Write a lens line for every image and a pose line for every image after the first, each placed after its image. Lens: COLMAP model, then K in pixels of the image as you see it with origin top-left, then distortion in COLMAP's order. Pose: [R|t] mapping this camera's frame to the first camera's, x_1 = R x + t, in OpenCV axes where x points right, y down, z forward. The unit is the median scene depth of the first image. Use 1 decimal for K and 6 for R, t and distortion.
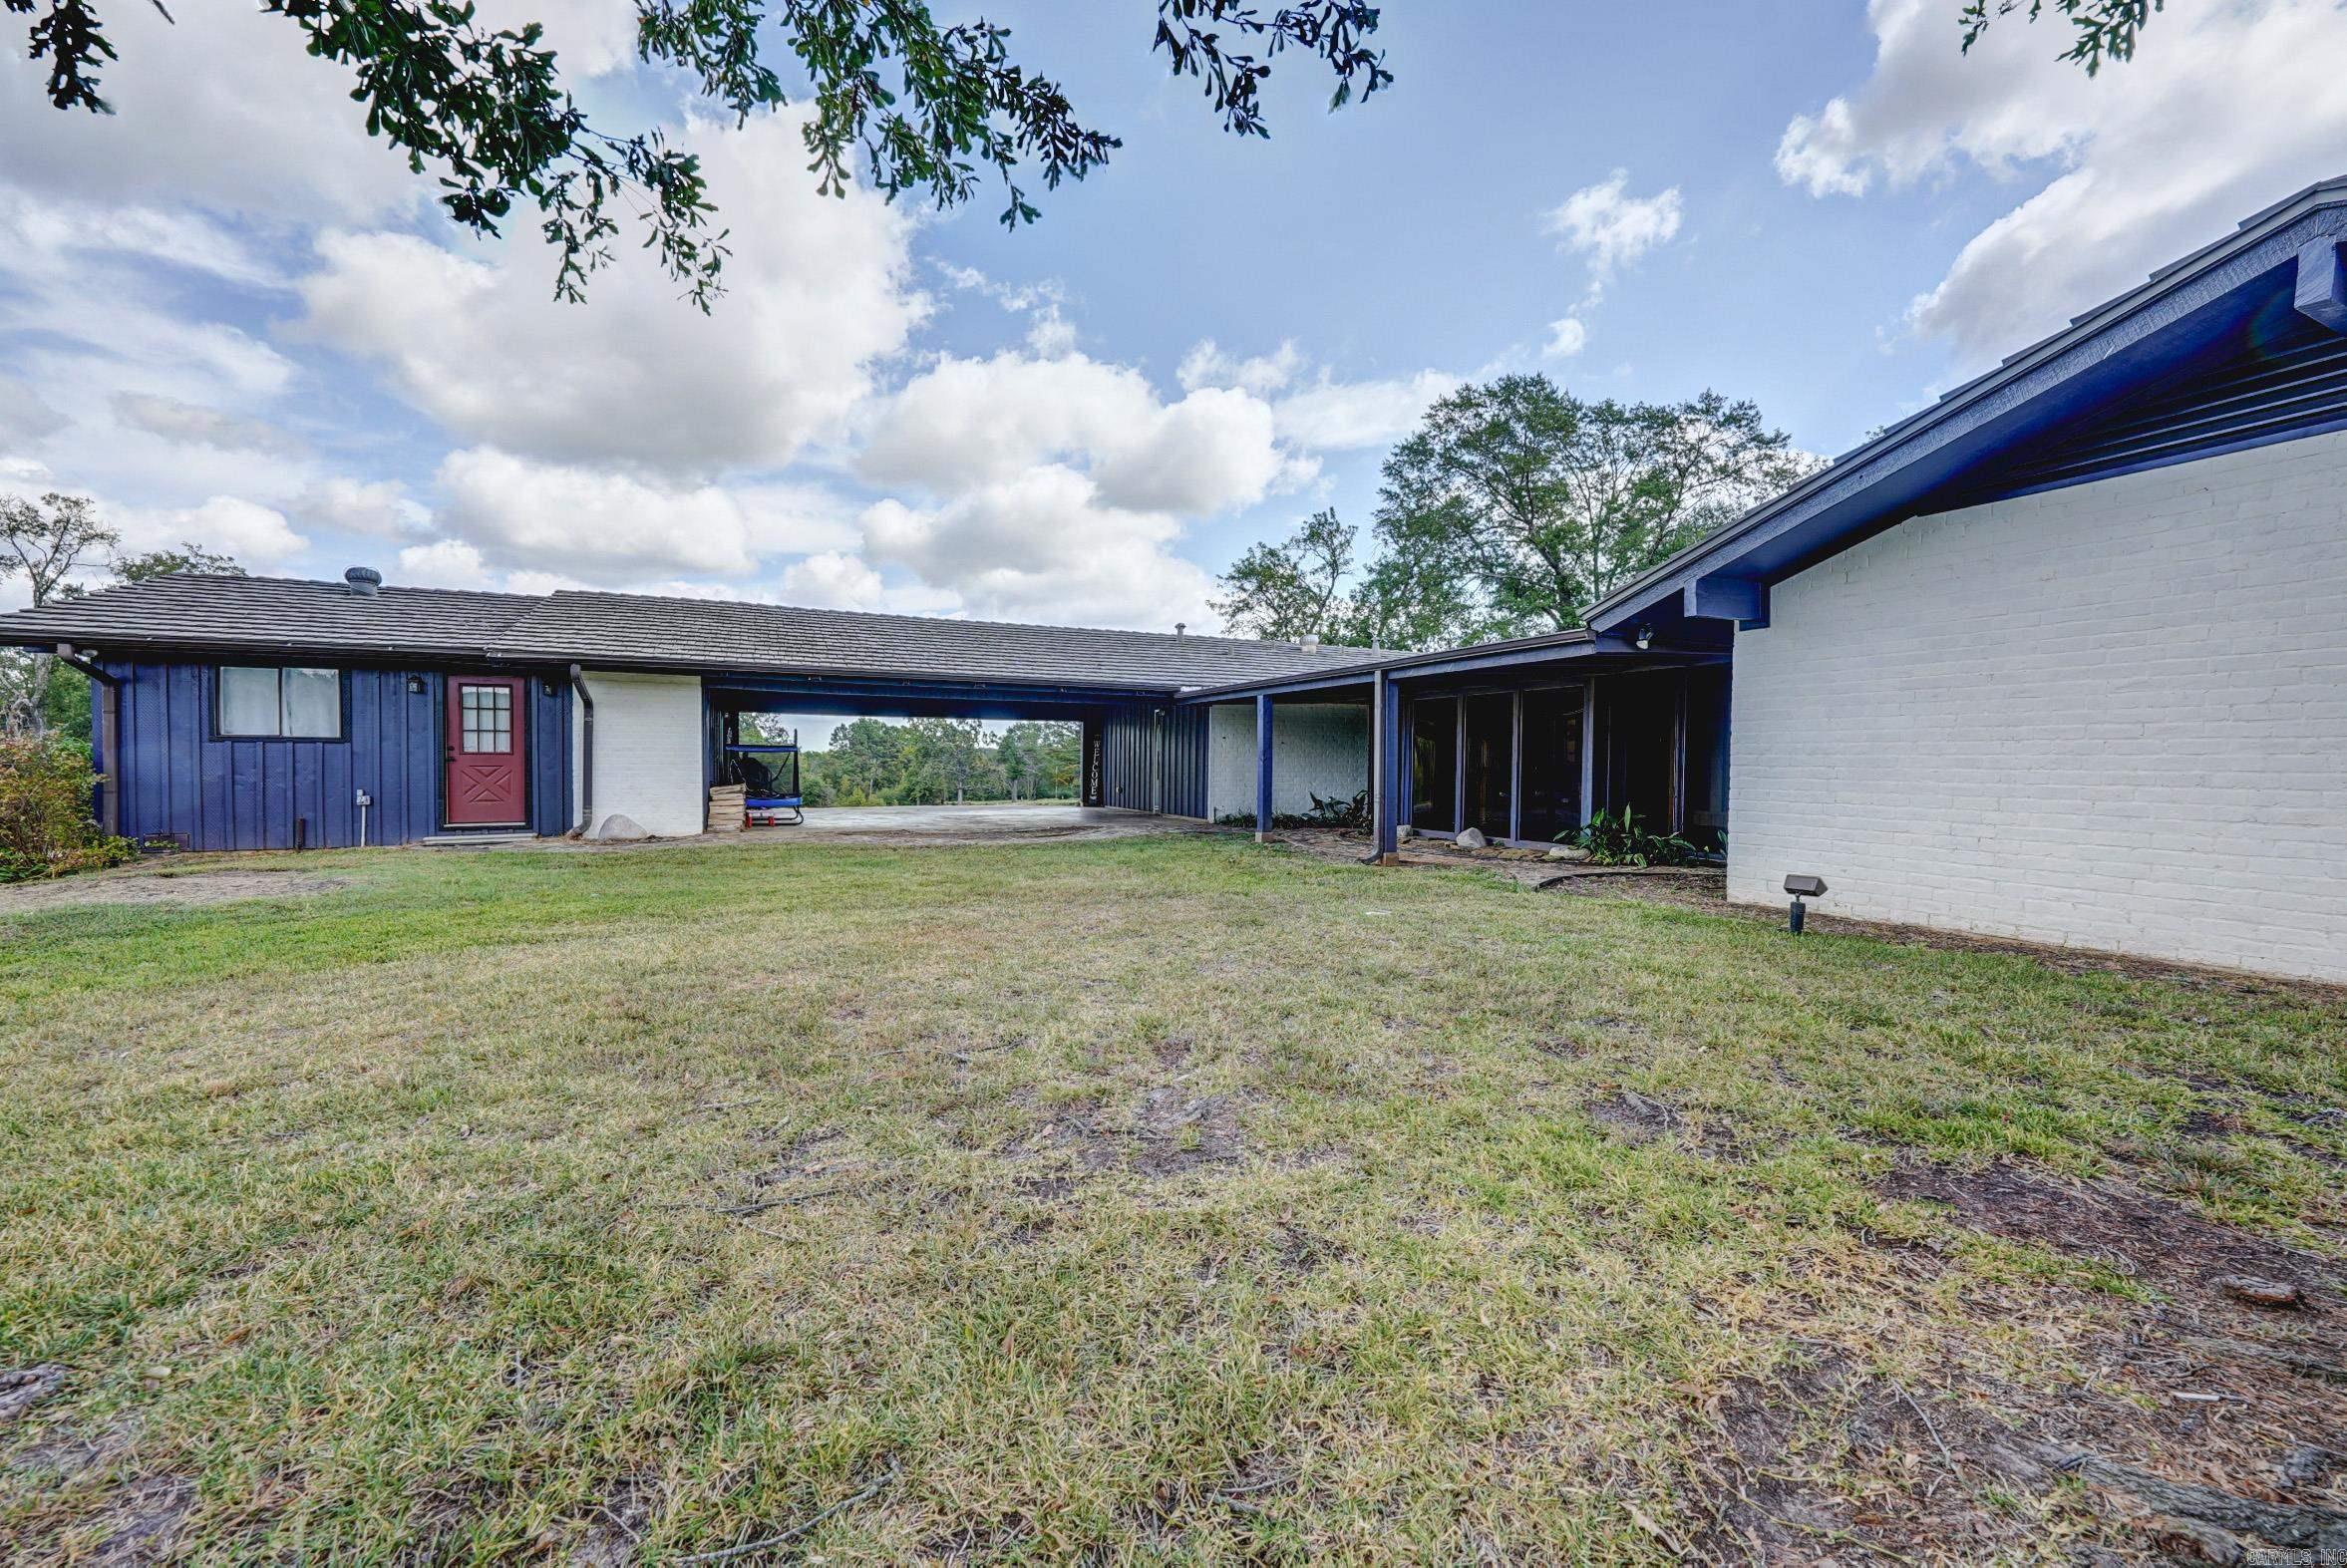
lens RADIAL K [[896.6, 0, 1173.5], [0, 896.6, 784.0], [0, 0, 1]] dist [-0.016438, 0.006564]
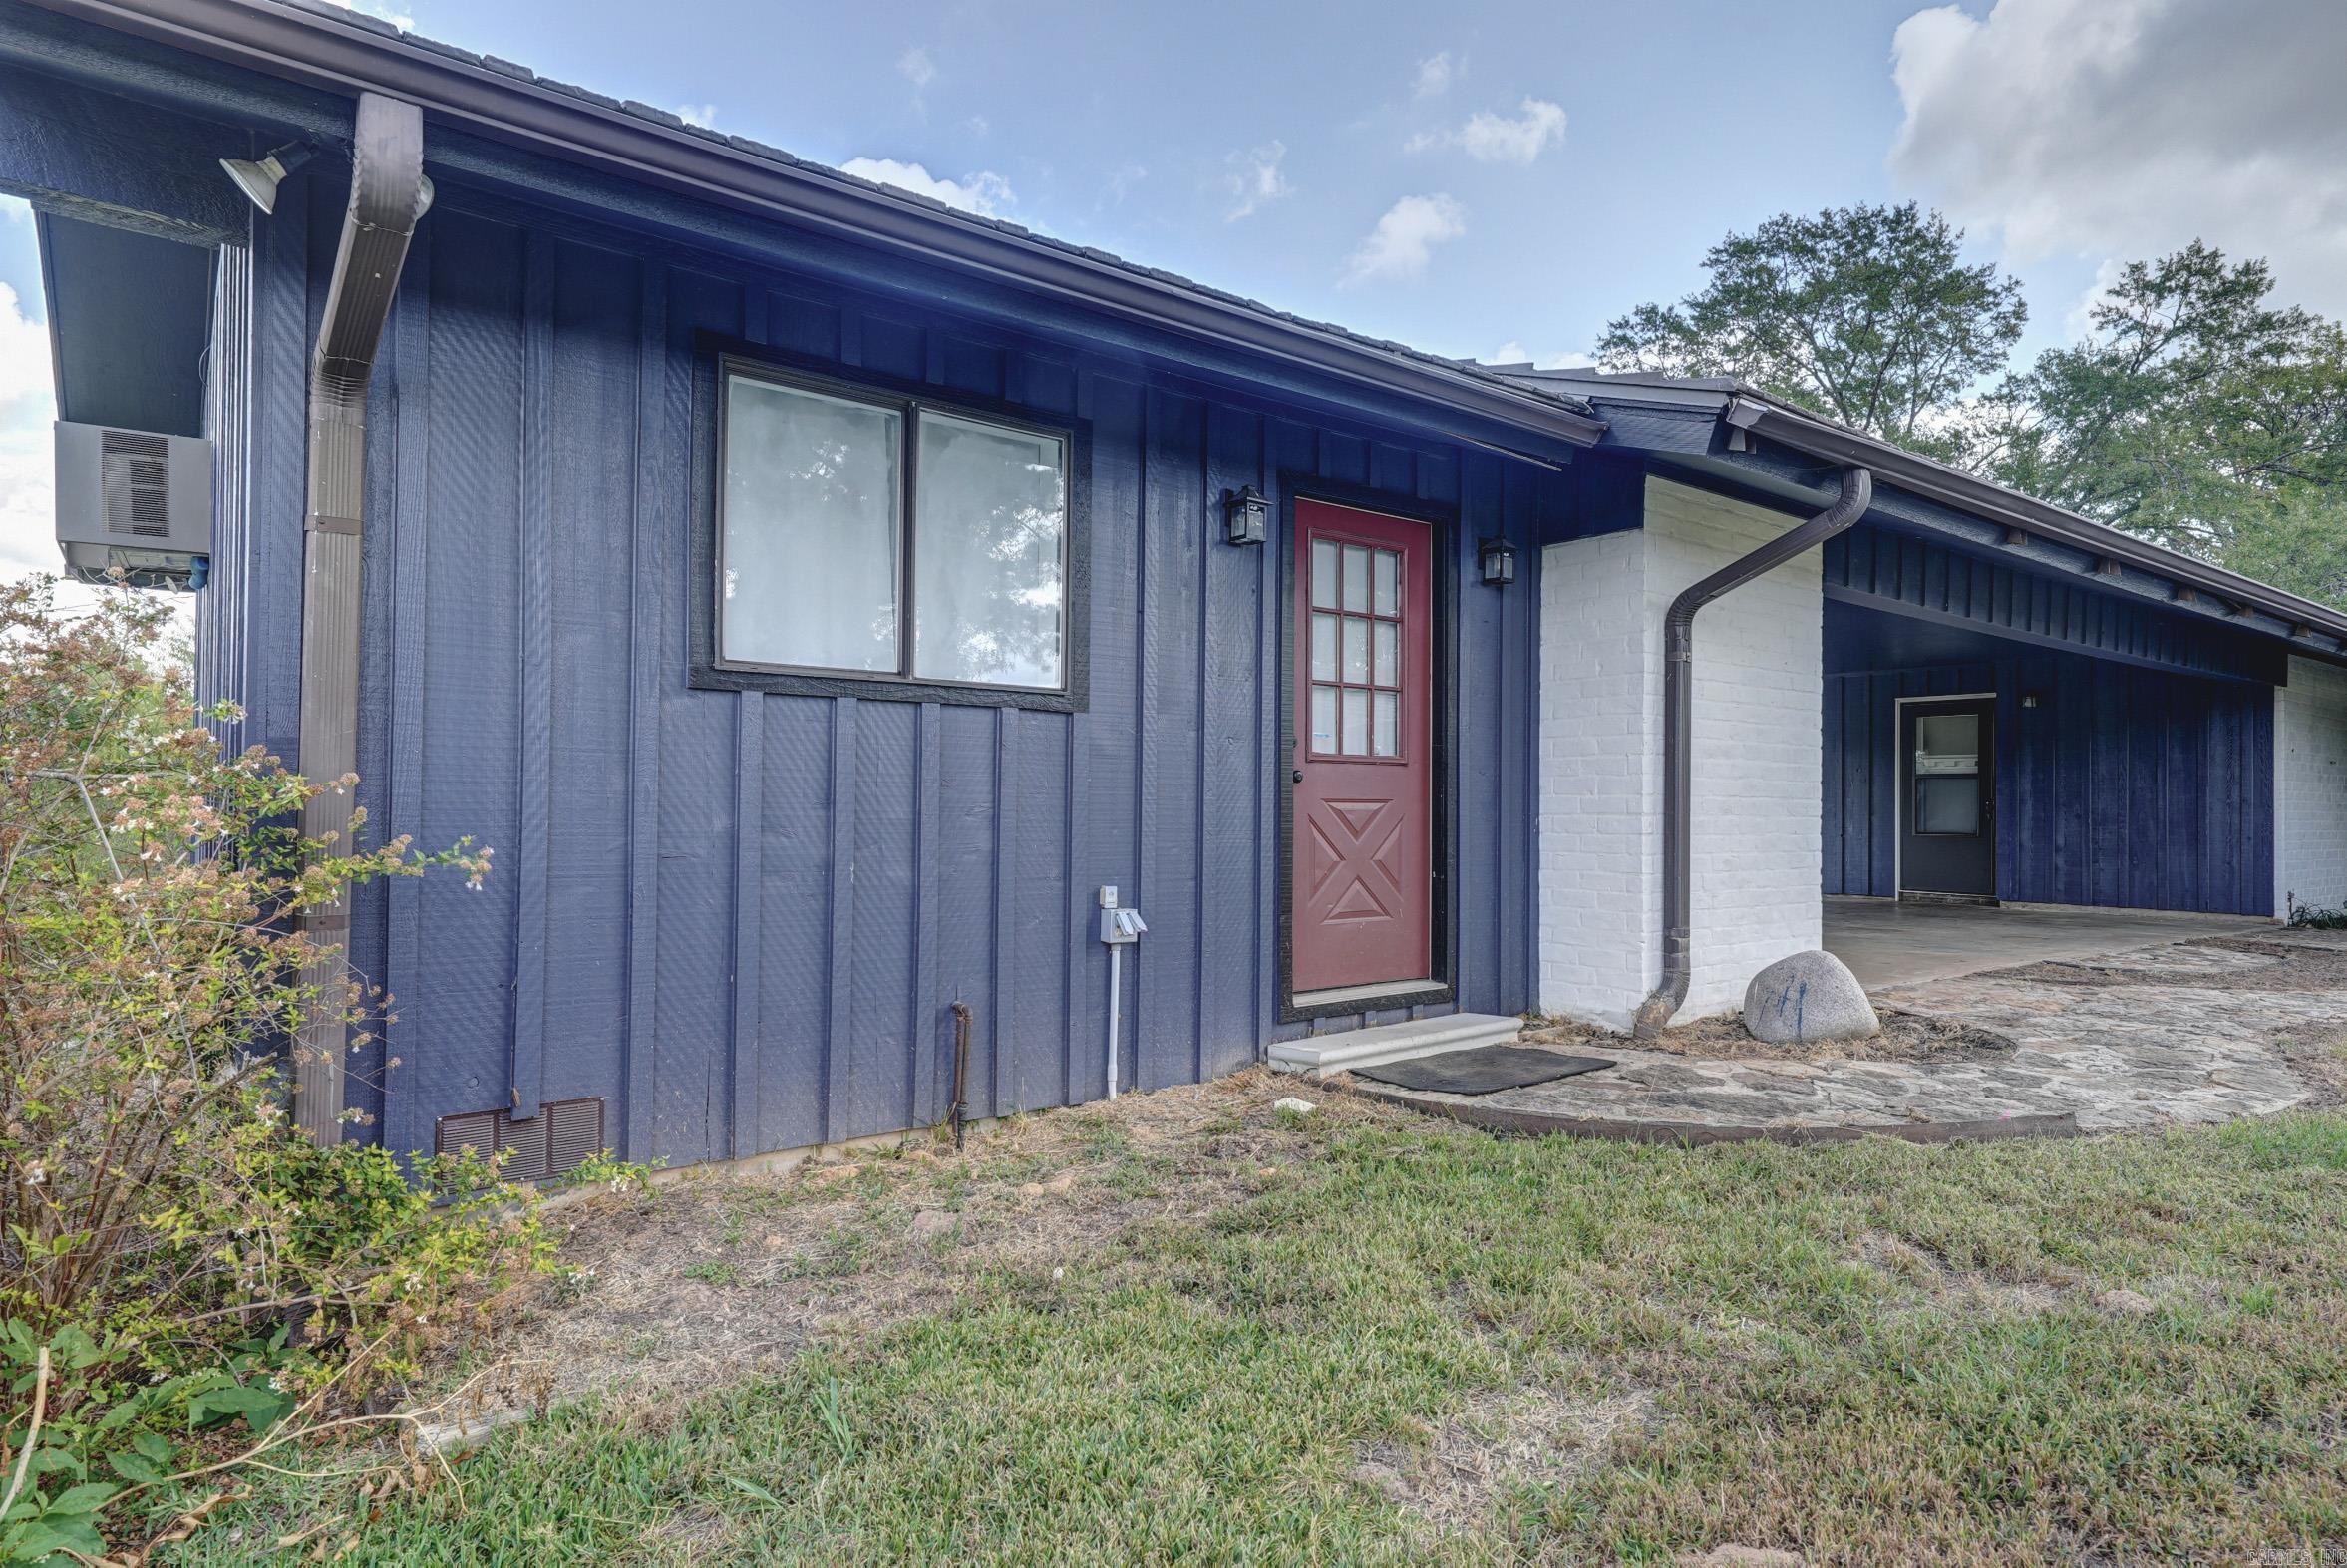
lens RADIAL K [[1284.1, 0, 1173.5], [0, 1284.1, 784.0], [0, 0, 1]] dist [-0.001077, -0.000143]
pose [[0.983911, 0.008960, 0.178433, -0.912955], [-0.003580, 0.999530, -0.030453, -0.012313], [-0.178622, 0.029324, 0.983481, 0.572316]]
